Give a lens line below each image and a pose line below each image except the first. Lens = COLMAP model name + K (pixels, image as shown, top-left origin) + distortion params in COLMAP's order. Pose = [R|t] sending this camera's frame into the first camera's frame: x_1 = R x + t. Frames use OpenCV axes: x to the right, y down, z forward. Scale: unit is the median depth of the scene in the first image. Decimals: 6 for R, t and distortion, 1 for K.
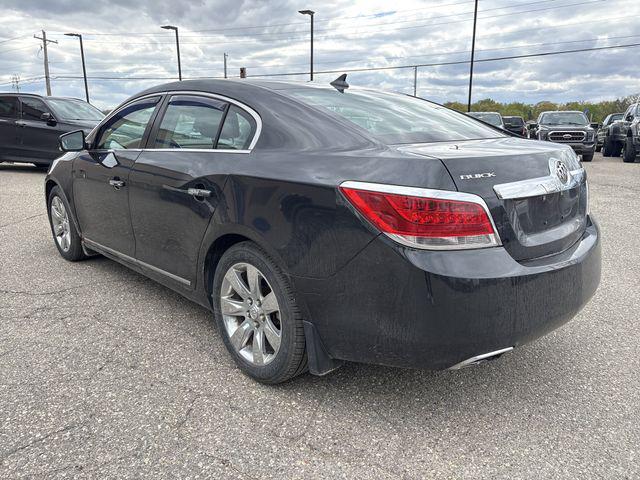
lens RADIAL K [[497.4, 0, 319.6], [0, 497.4, 241.1], [0, 0, 1]] dist [0.027723, -0.028252]
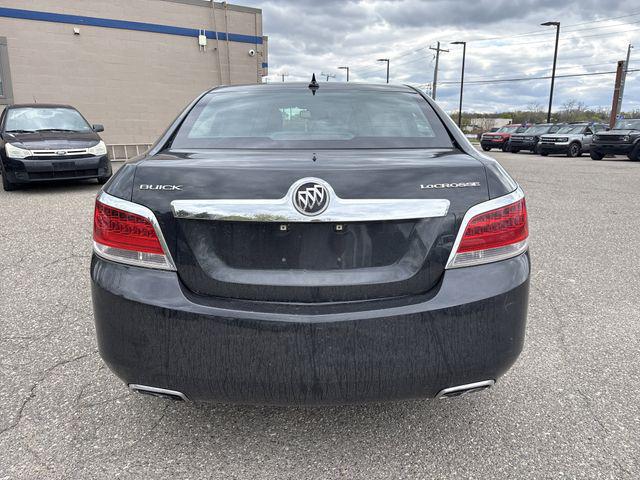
lens RADIAL K [[497.4, 0, 321.1], [0, 497.4, 235.4], [0, 0, 1]] dist [0.027723, -0.028252]
pose [[0.726698, 0.157571, -0.668641, 0.529431], [-0.167123, 0.984647, 0.050406, -0.064255], [0.666318, 0.075115, 0.741875, 0.251274]]
